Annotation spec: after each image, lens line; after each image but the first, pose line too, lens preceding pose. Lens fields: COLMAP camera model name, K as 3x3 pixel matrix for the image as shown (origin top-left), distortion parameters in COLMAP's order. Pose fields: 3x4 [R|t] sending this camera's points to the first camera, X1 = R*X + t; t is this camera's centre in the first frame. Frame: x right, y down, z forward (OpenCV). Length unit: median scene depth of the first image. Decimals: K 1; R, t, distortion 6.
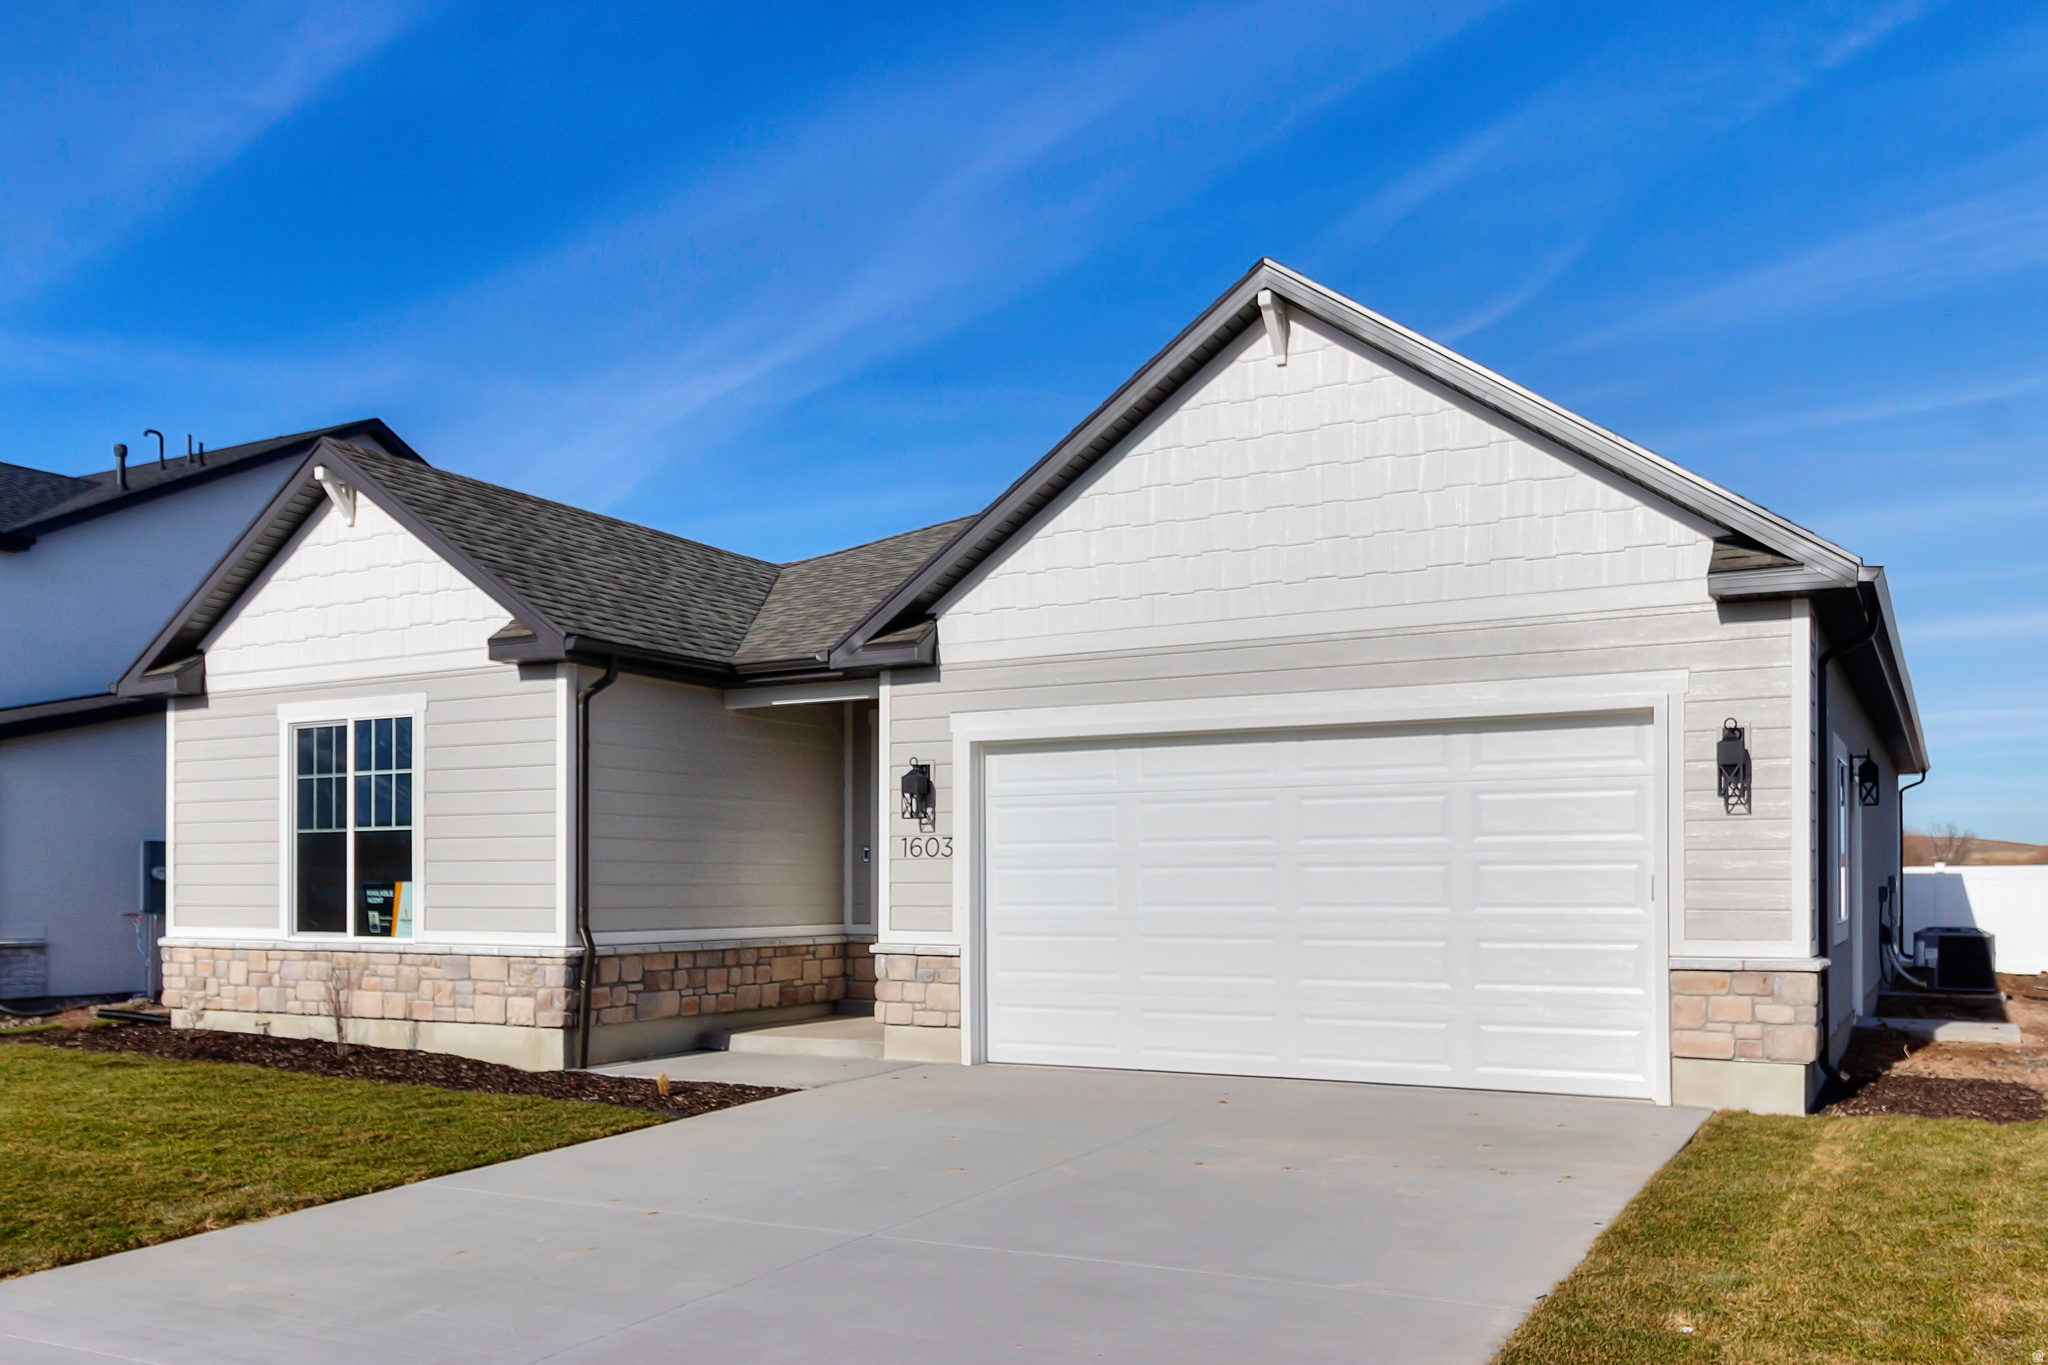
lens RADIAL K [[1625.1, 0, 1024.0], [0, 1625.1, 682.5], [0, 0, 1]] dist [0.011269, -0.000898]
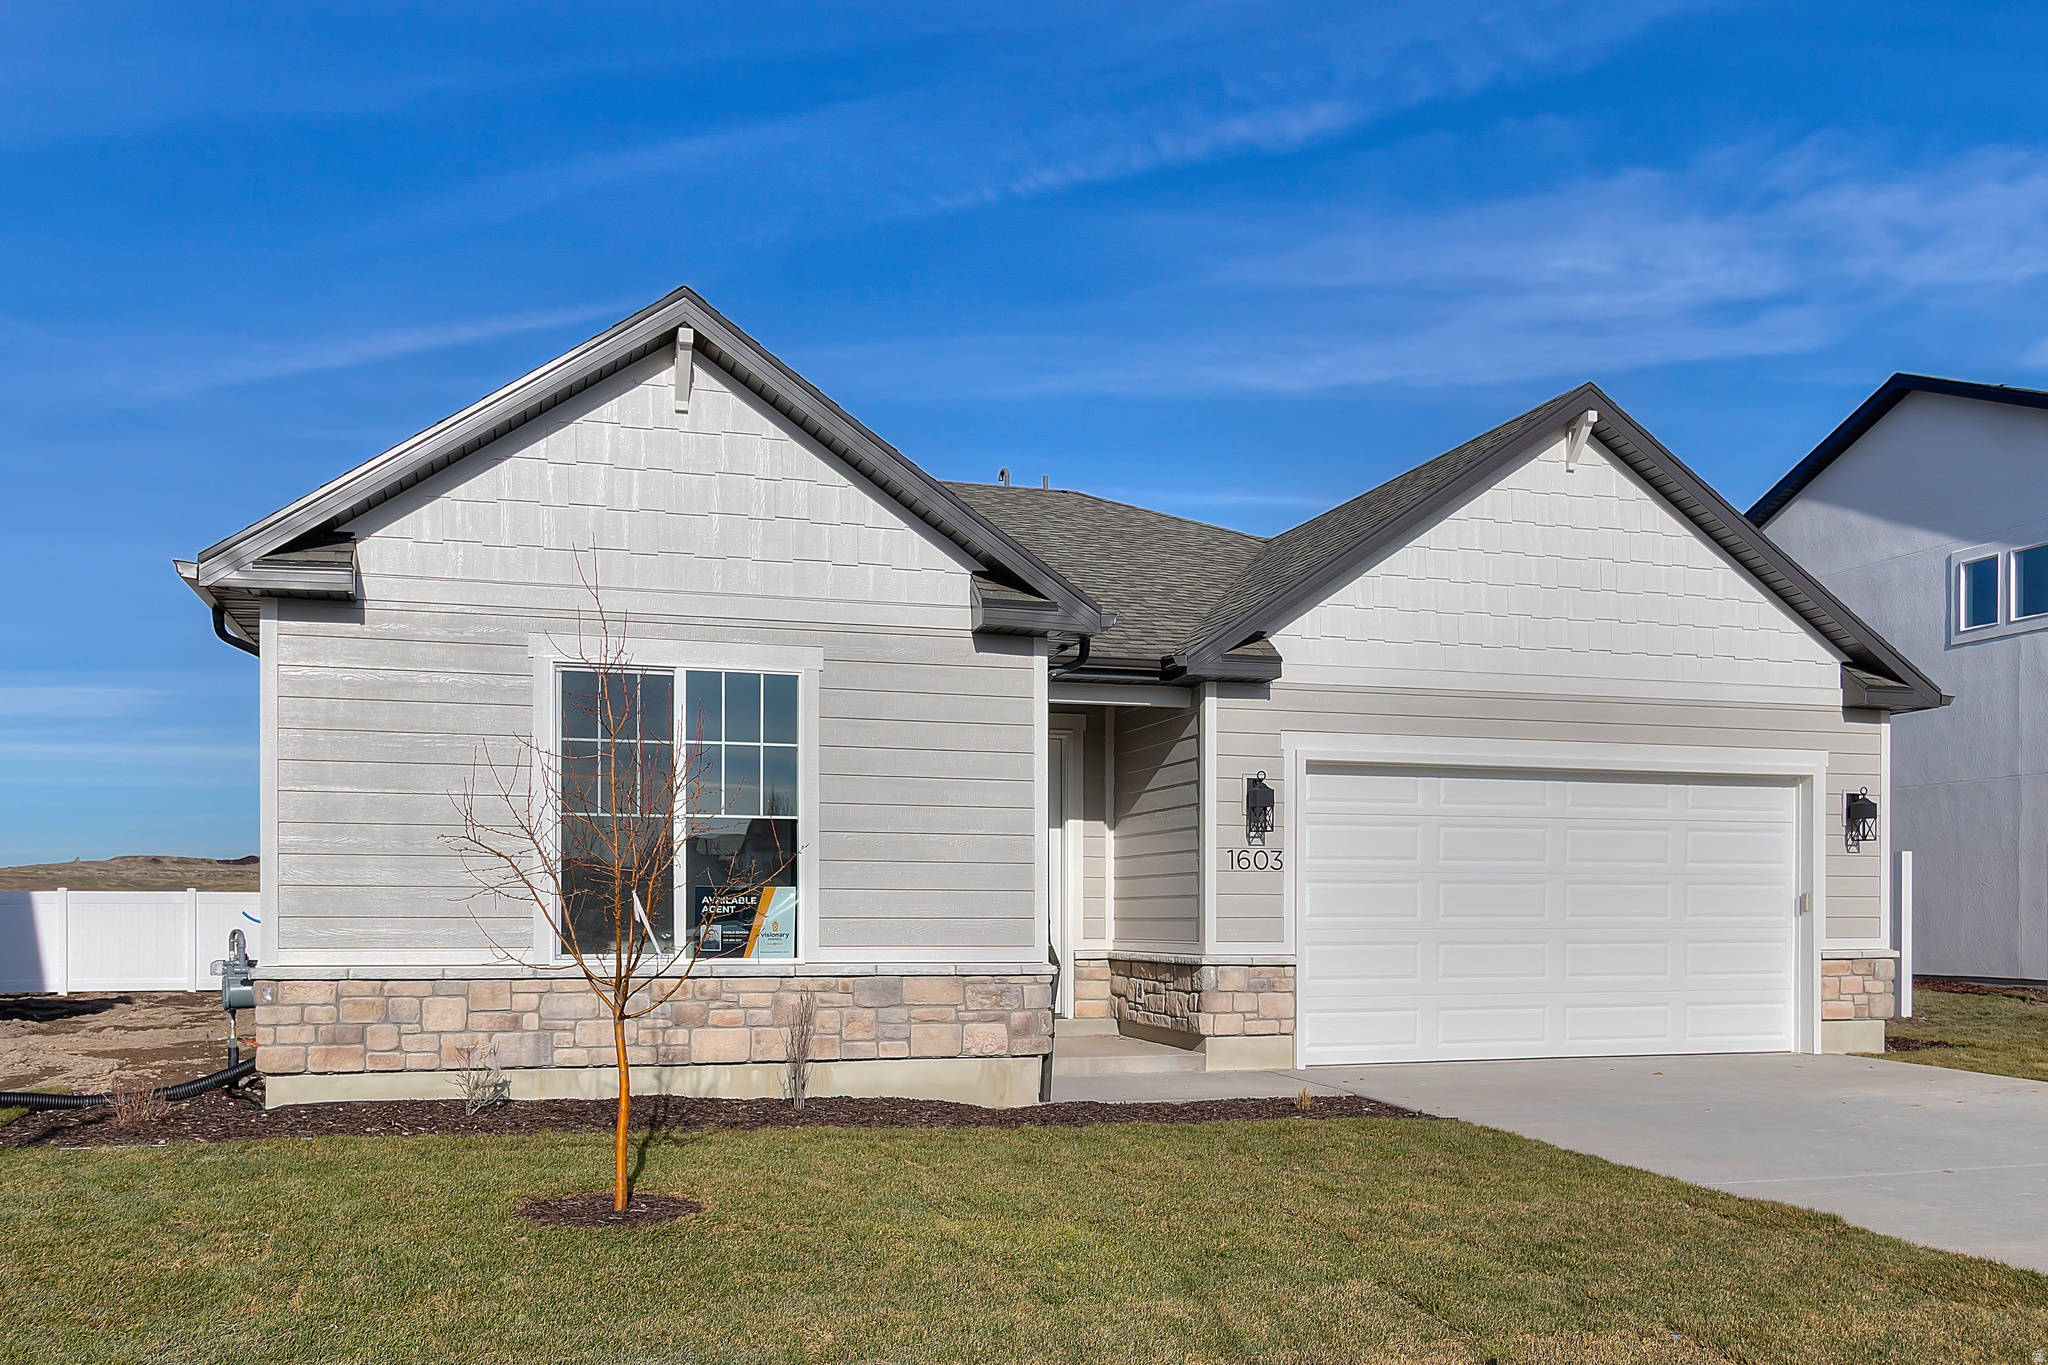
lens RADIAL K [[1680.3, 0, 1028.1], [0, 1680.3, 709.4], [0, 0, 1]] dist [0.003259, -0.001301]
pose [[0.696900, 0.089536, 0.711557, -0.906585], [-0.091923, 0.995144, -0.035190, 0.057176], [-0.711252, -0.040884, 0.701747, 0.363001]]
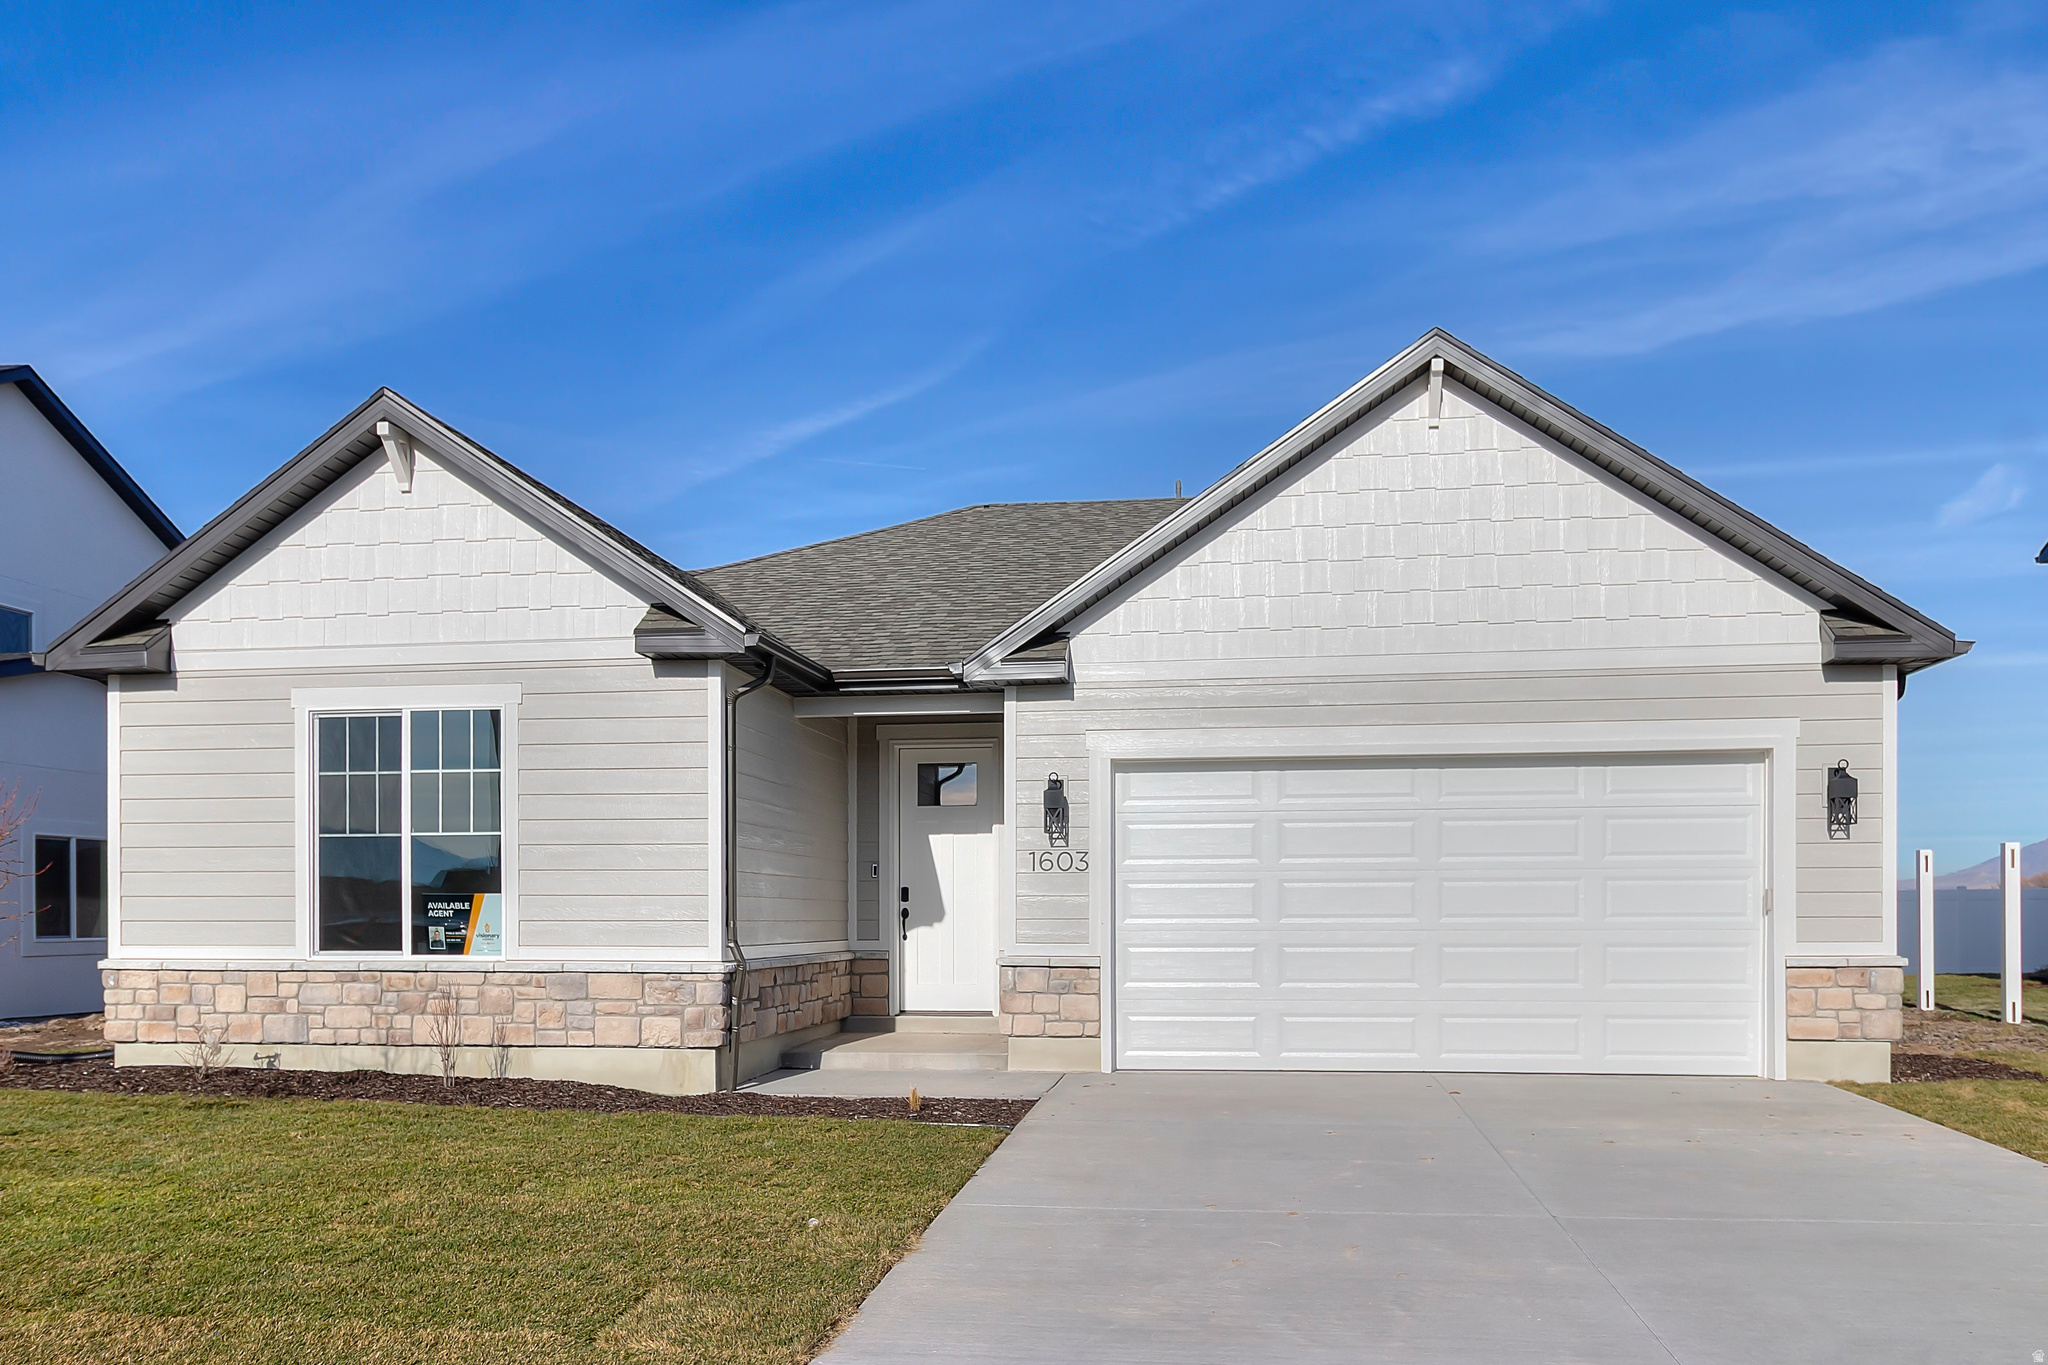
lens RADIAL K [[1564.7, 0, 1020.7], [0, 1564.7, 732.6], [0, 0, 1]] dist [0.002088, 0.002420]
pose [[0.936287, 0.040799, 0.348859, -0.422616], [-0.043470, 0.999055, -0.000172, 0.021804], [-0.348536, -0.015004, 0.937175, 0.090567]]
